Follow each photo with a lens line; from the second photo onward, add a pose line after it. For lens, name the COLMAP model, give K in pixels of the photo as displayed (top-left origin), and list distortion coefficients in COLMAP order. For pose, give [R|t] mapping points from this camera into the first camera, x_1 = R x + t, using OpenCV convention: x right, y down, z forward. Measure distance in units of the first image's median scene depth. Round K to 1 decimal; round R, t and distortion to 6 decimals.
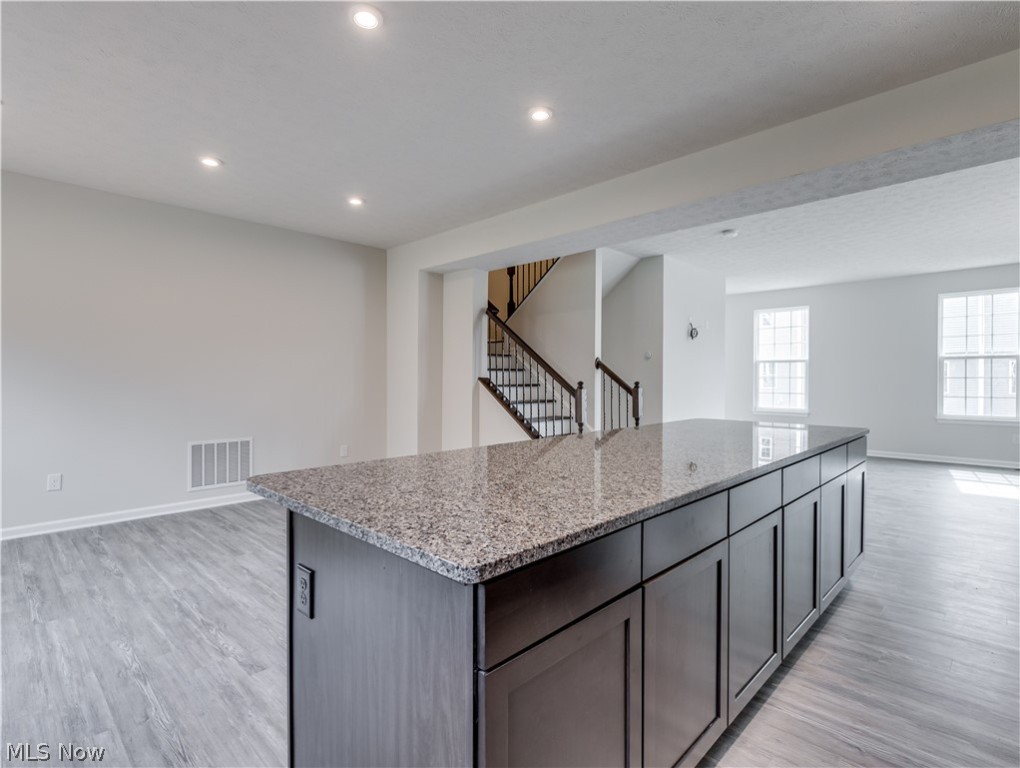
lens RADIAL K [[519.7, 0, 511.1], [0, 519.7, 380.4], [0, 0, 1]] dist [0.004891, -0.001251]
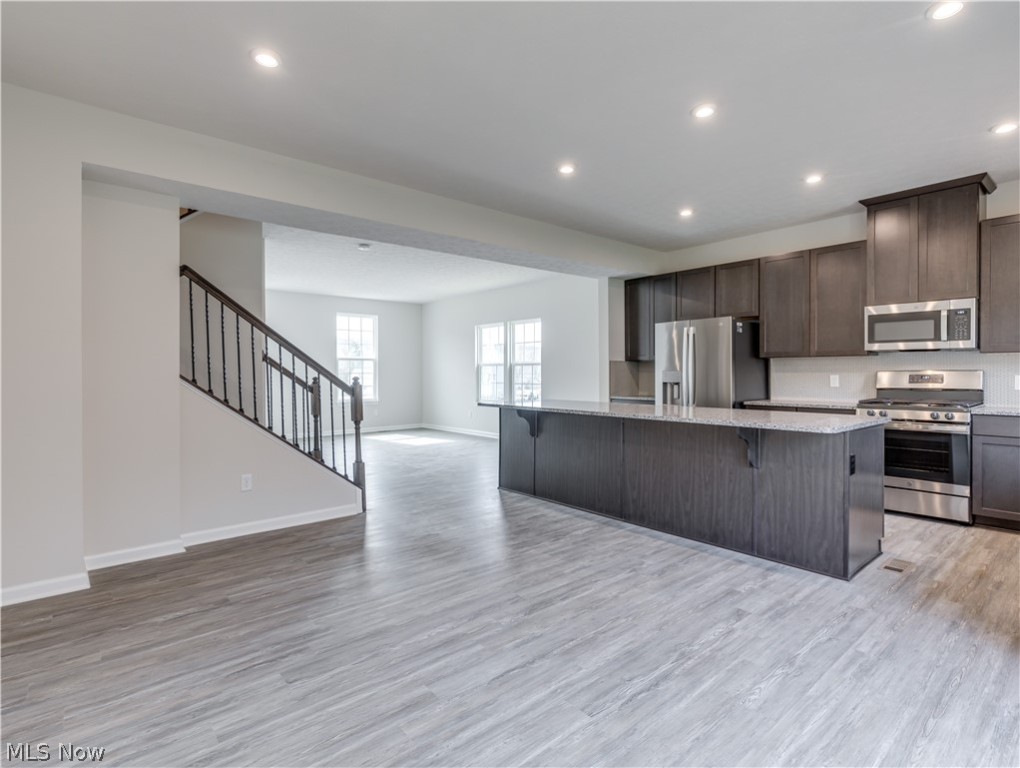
lens RADIAL K [[519.7, 0, 516.4], [0, 519.7, 387.5], [0, 0, 1]] dist [0.004891, -0.001251]
pose [[0.084069, -0.028534, 0.996051, -0.984600], [0.007362, 0.999580, 0.028014, -0.005390], [-0.996433, 0.004978, 0.084243, 0.807853]]
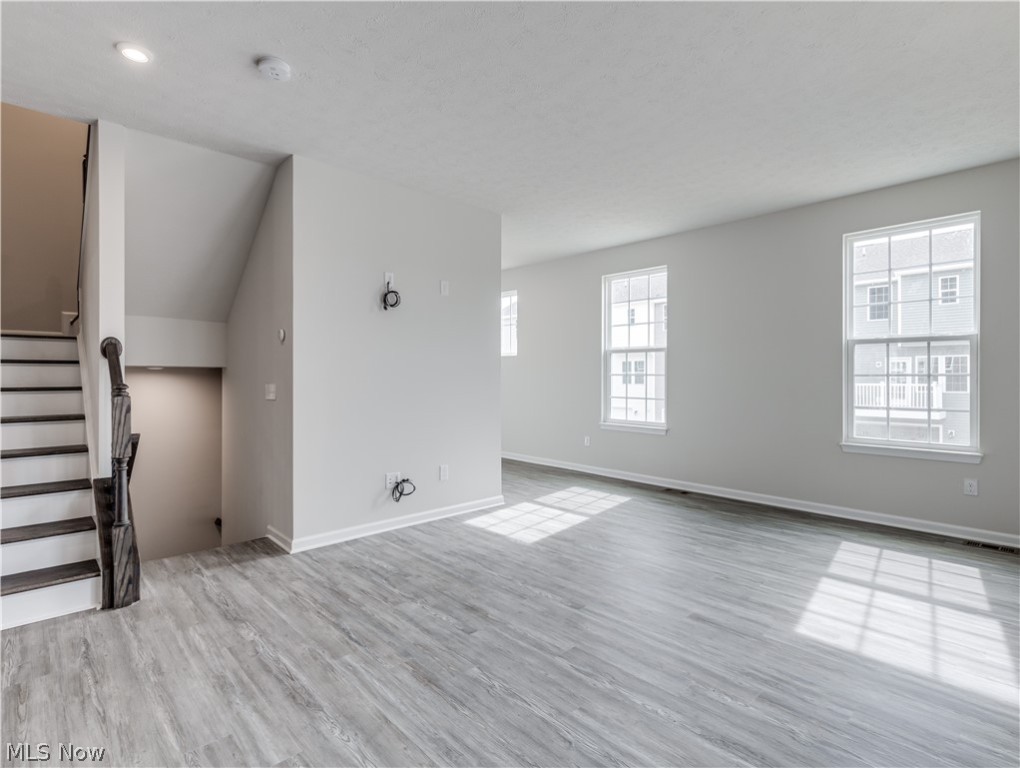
lens RADIAL K [[519.7, 0, 512.4], [0, 519.7, 382.6], [0, 0, 1]] dist [0.004891, -0.001251]
pose [[0.998783, -0.000354, -0.049319, 0.943063], [0.000991, 0.999917, 0.012878, -0.008900], [0.049310, -0.012911, 0.998700, 0.772202]]
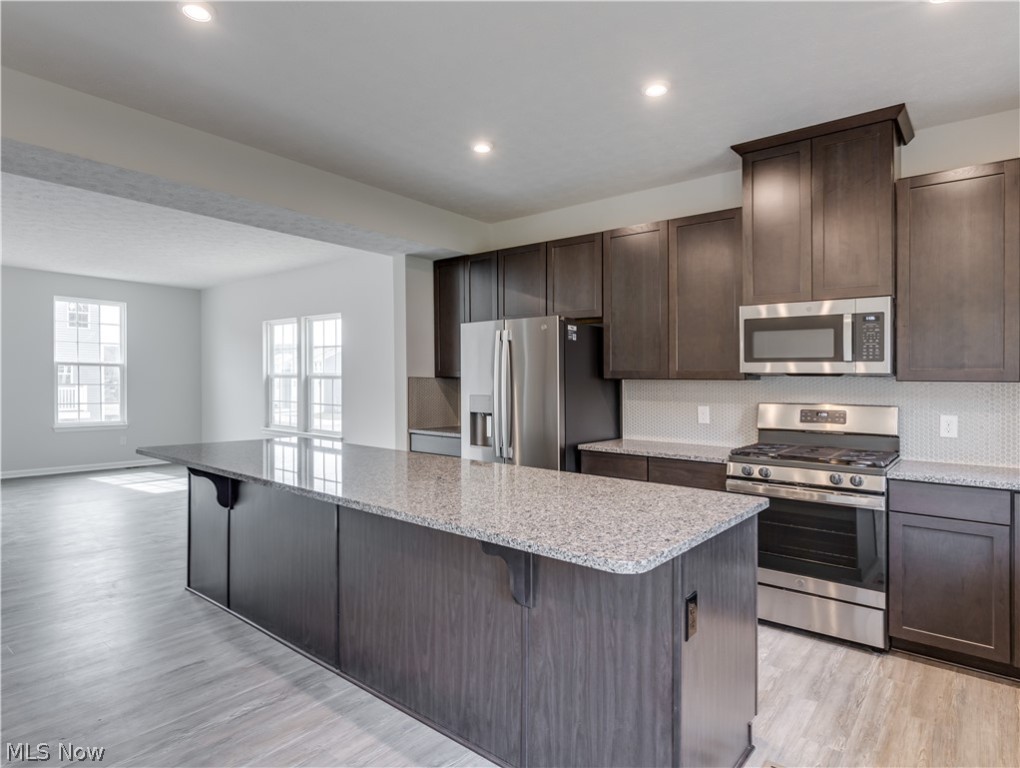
lens RADIAL K [[568.4, 0, 515.7], [0, 568.4, 380.0], [0, 0, 1]] dist [-0.000459, -0.001298]
pose [[-0.088063, -0.000044, 0.996115, -0.540839], [-0.008911, 0.999960, -0.000744, -0.037026], [-0.996075, -0.008942, -0.088059, 0.518473]]
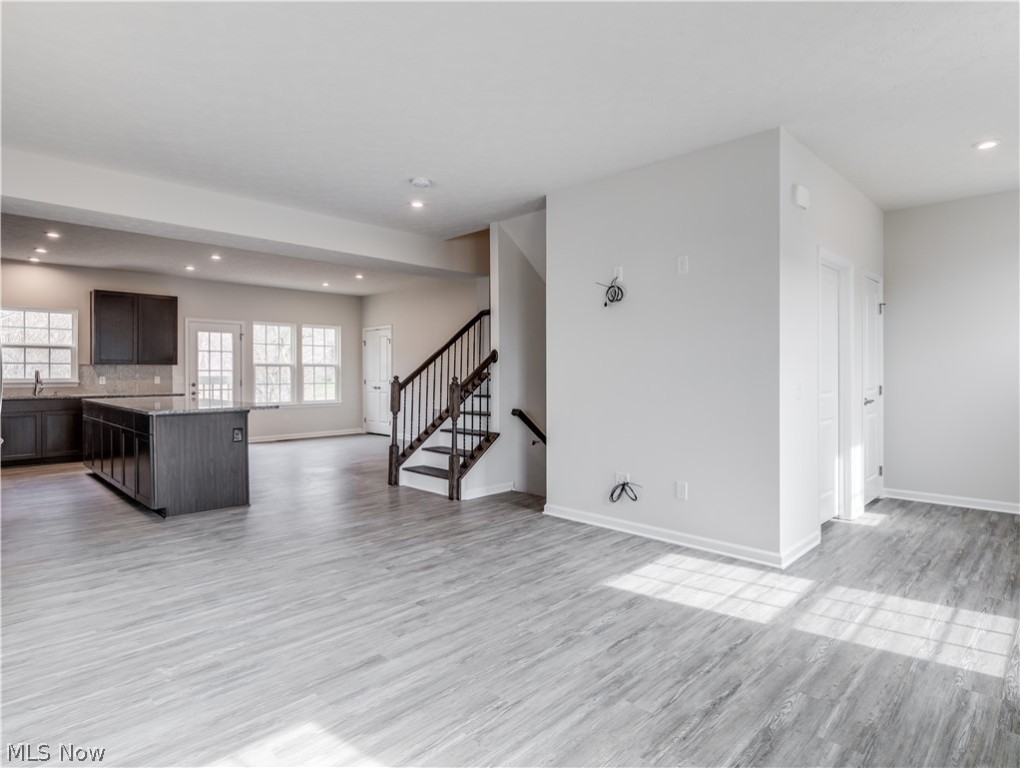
lens RADIAL K [[568.4, 0, 512.3], [0, 568.4, 377.7], [0, 0, 1]] dist [-0.000459, -0.001298]
pose [[-0.012710, 0.009009, -0.999879, 1.785642], [-0.000425, 0.999959, 0.009015, -0.008243], [0.999919, 0.000539, -0.012706, 1.633837]]
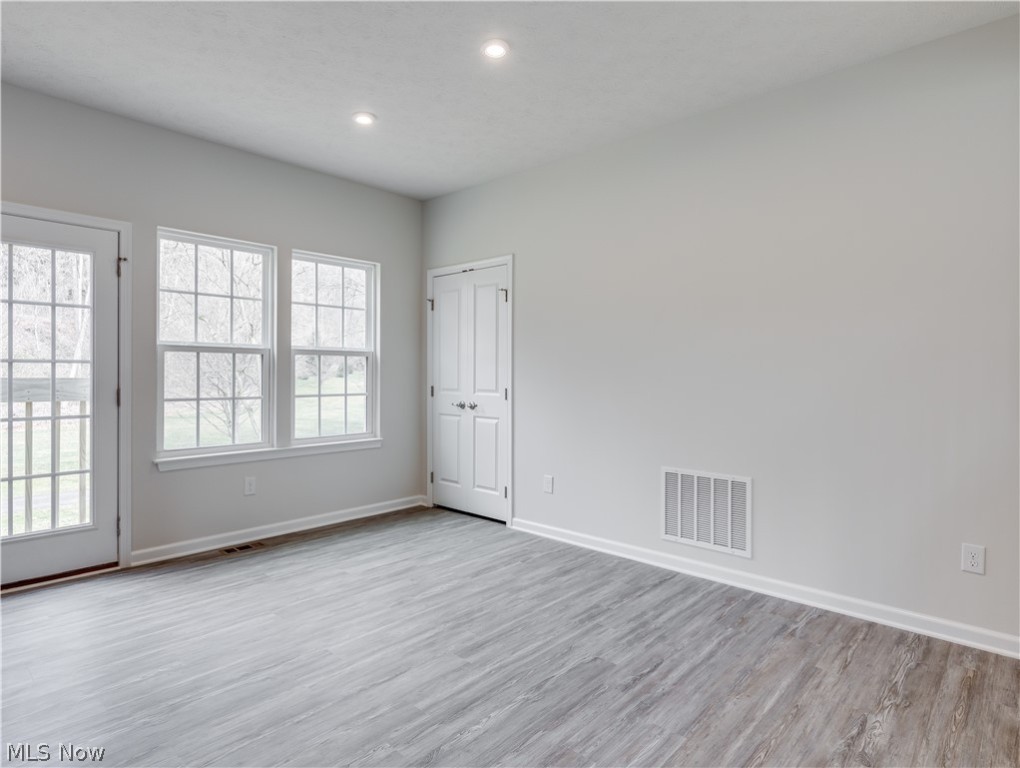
lens RADIAL K [[568.4, 0, 511.8], [0, 568.4, 377.1], [0, 0, 1]] dist [-0.000459, -0.001298]
pose [[0.029162, 0.009246, -0.999532, 0.151197], [-0.006905, 0.999935, 0.009048, -0.005849], [0.999551, 0.006638, 0.029224, 0.972343]]
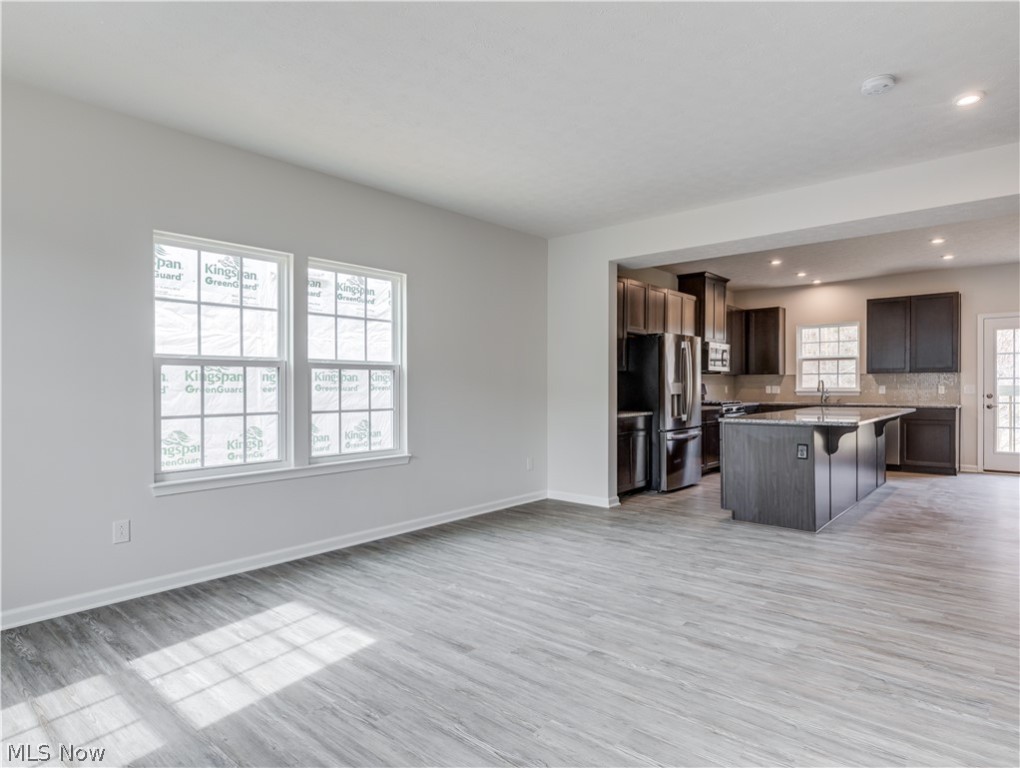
lens RADIAL K [[586.1, 0, 511.2], [0, 586.1, 389.8], [0, 0, 1]] dist [-0.006913, 0.001216]
pose [[-0.998816, 0.006794, -0.048170, 1.129757], [0.006278, 0.999922, 0.010840, -0.009745], [0.048240, 0.010525, -0.998780, 2.186367]]
